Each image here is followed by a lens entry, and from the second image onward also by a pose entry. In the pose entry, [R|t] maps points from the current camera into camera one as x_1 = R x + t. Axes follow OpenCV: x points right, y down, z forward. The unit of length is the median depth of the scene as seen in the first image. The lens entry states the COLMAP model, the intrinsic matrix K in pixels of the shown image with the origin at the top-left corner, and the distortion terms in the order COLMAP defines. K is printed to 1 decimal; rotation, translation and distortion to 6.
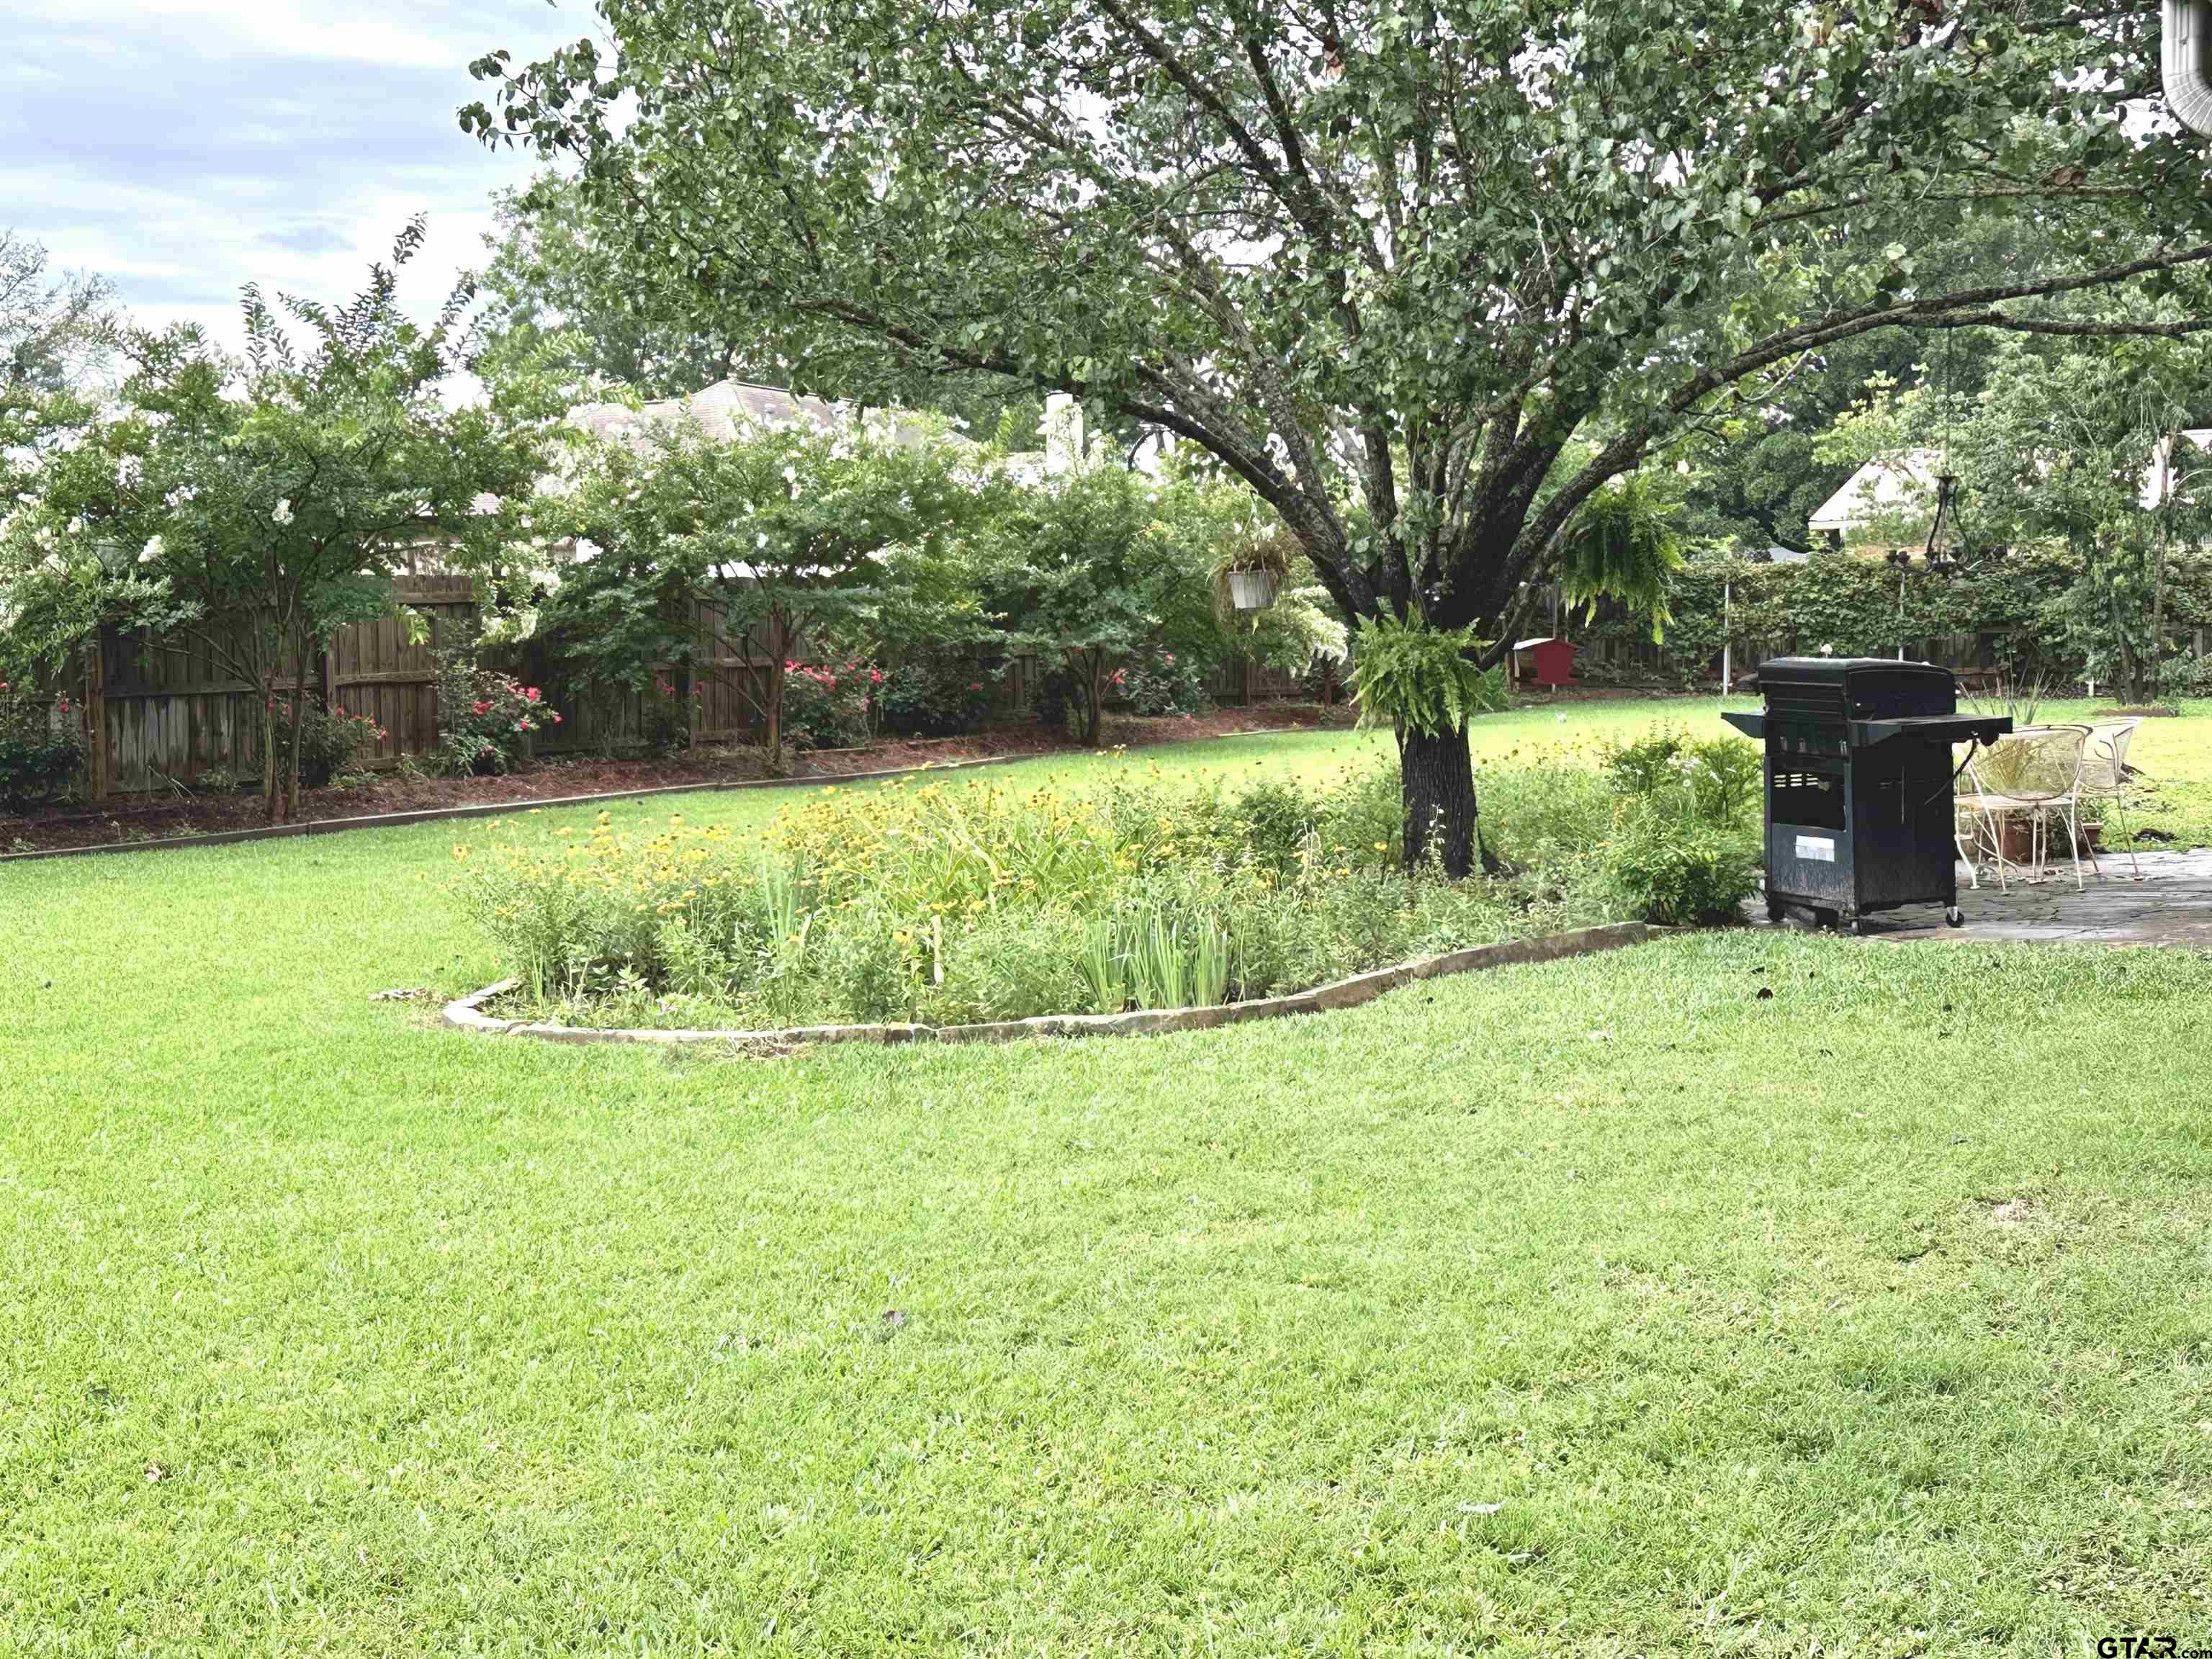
lens RADIAL K [[3003.1, 0, 1106.0], [0, 3003.1, 829.5], [0, 0, 1]] dist [0.194516, -0.007310]
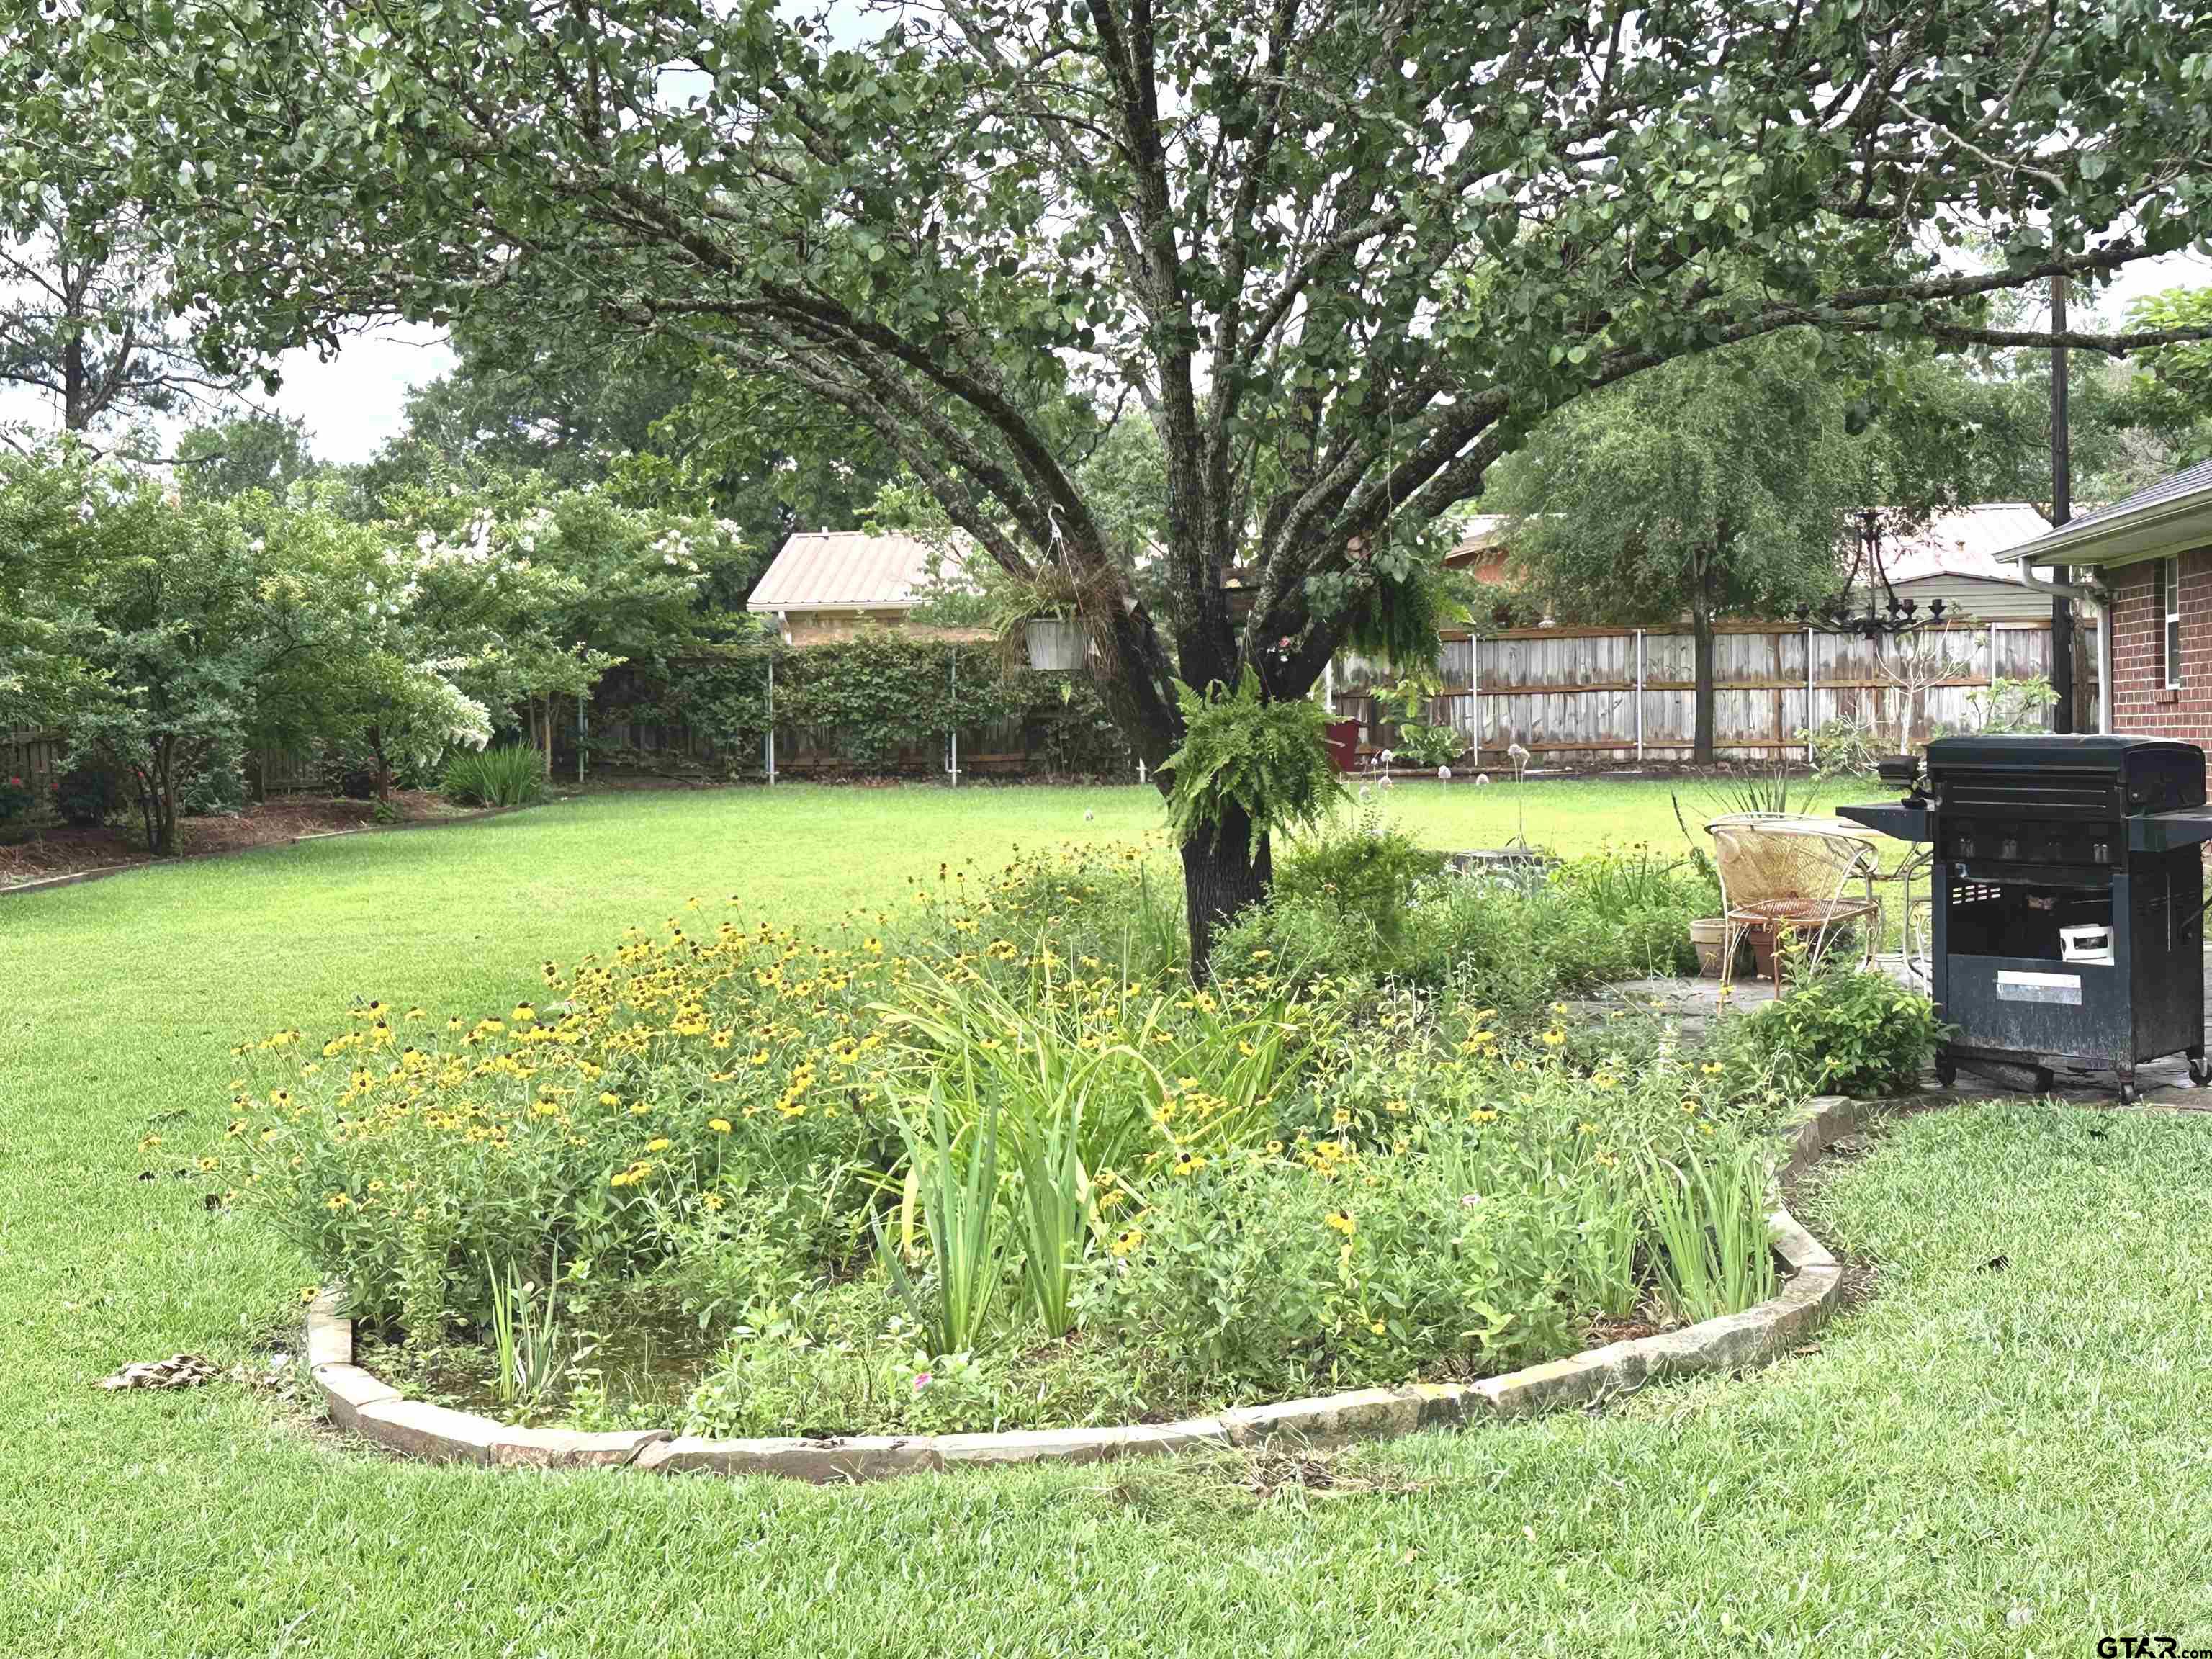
lens RADIAL K [[3003.1, 0, 1106.0], [0, 3003.1, 829.5], [0, 0, 1]] dist [0.194516, -0.007310]
pose [[0.911651, -0.018307, 0.410556, -0.110879], [0.030227, 0.999288, -0.022561, -0.008869], [-0.409851, 0.032978, 0.911556, 0.159244]]
